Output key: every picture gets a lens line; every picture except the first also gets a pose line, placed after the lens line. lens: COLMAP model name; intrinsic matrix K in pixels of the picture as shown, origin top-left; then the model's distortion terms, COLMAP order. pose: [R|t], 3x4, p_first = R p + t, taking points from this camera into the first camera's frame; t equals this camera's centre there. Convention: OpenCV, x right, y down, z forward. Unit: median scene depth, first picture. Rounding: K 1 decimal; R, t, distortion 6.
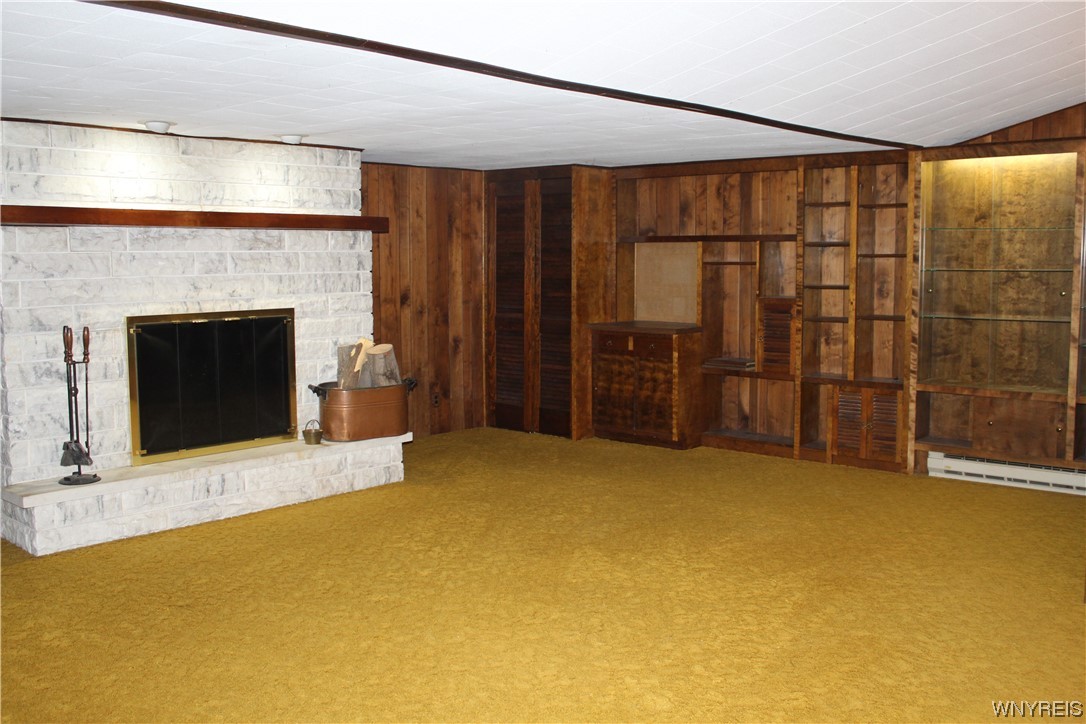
lens RADIAL K [[1037.1, 0, 543.0], [0, 1037.1, 362.0], [0, 0, 1]] dist [-0.138217, 0.153188]
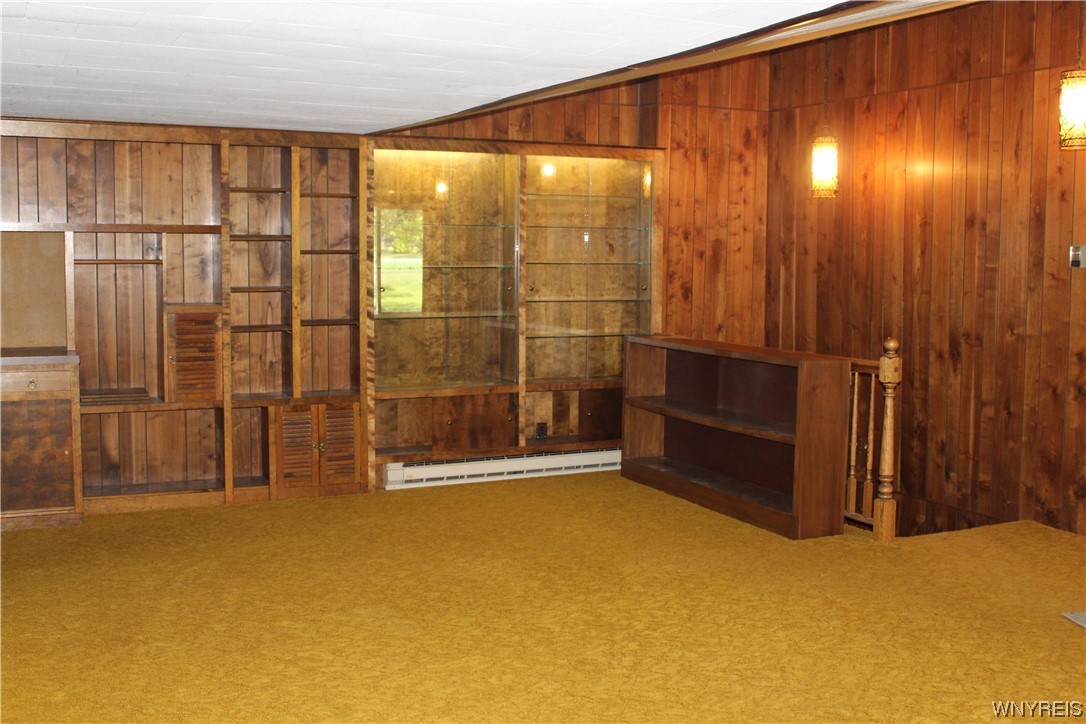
lens RADIAL K [[1215.6, 0, 543.0], [0, 1215.6, 362.0], [0, 0, 1]] dist [-0.063379, 0.054454]
pose [[0.393319, -0.077683, 0.916115, -0.619143], [0.084604, 0.995254, 0.048070, -0.049142], [-0.915501, 0.058600, 0.398024, 0.466217]]
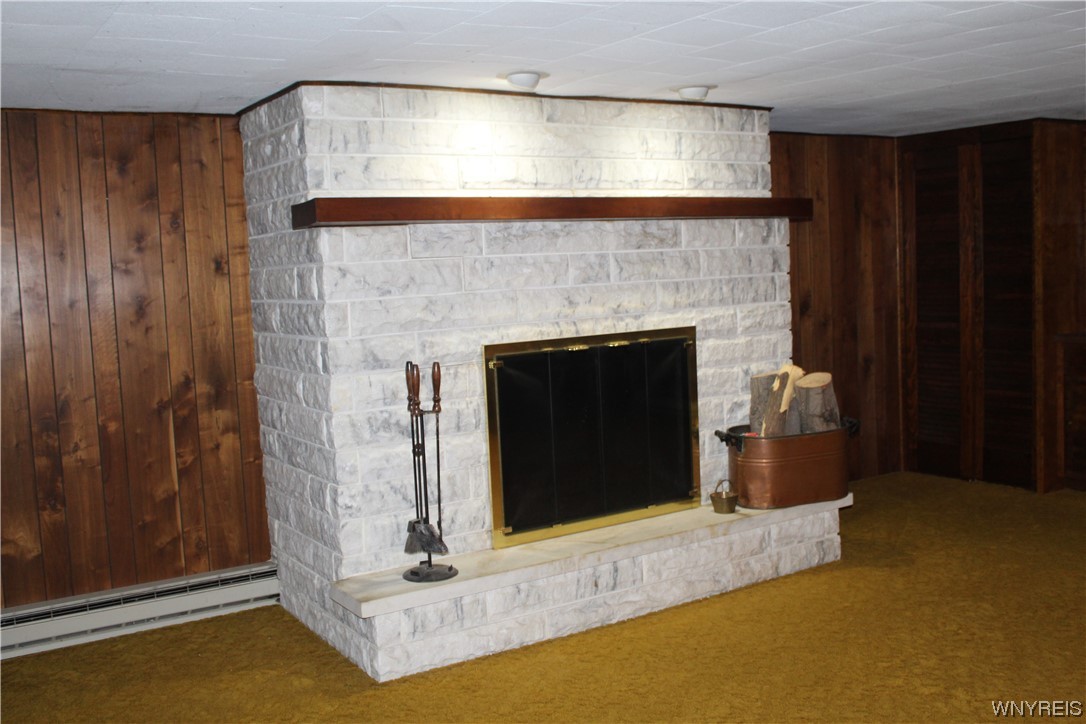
lens RADIAL K [[1087.5, 0, 543.0], [0, 1087.5, 362.0], [0, 0, 1]] dist [-0.113621, 0.024802]
pose [[0.965296, -0.017937, -0.260541, -0.145195], [0.016323, 0.999832, -0.008357, -0.022230], [0.260647, 0.003814, 0.965427, 0.227046]]
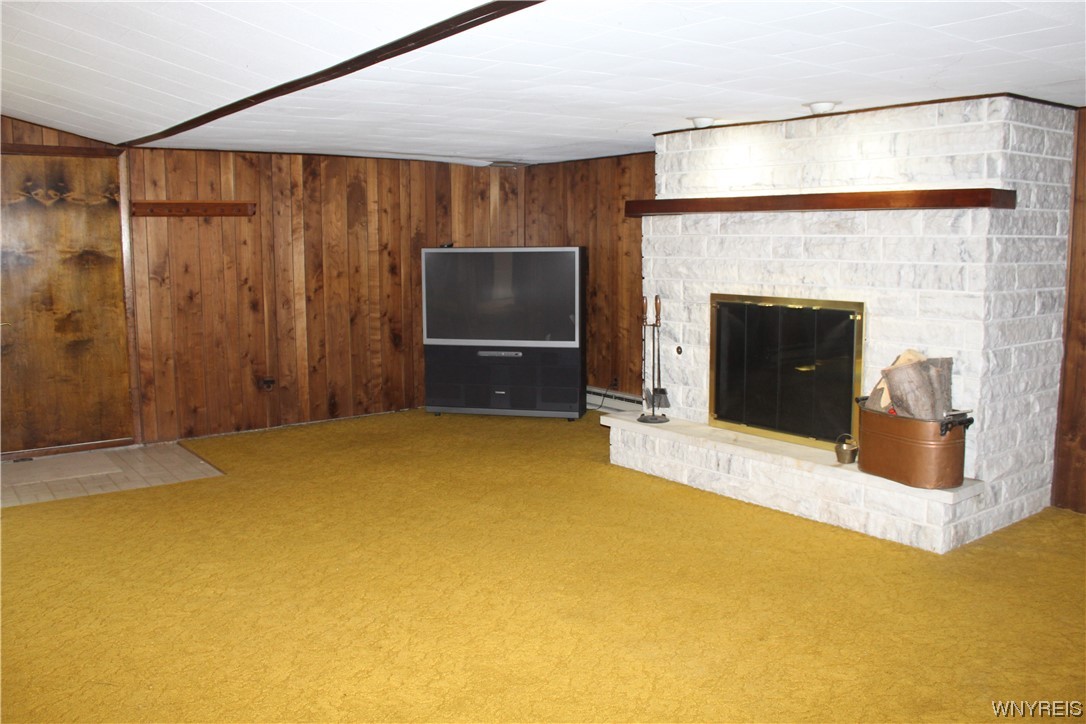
lens RADIAL K [[903.0, 0, 542.6], [0, 903.0, 345.8], [0, 0, 1]] dist [-0.078928, 0.002365]
pose [[-0.172610, 0.118349, -0.977854, 0.530989], [-0.097274, 0.985854, 0.136488, -0.091826], [0.980175, 0.118678, -0.158656, 0.855770]]
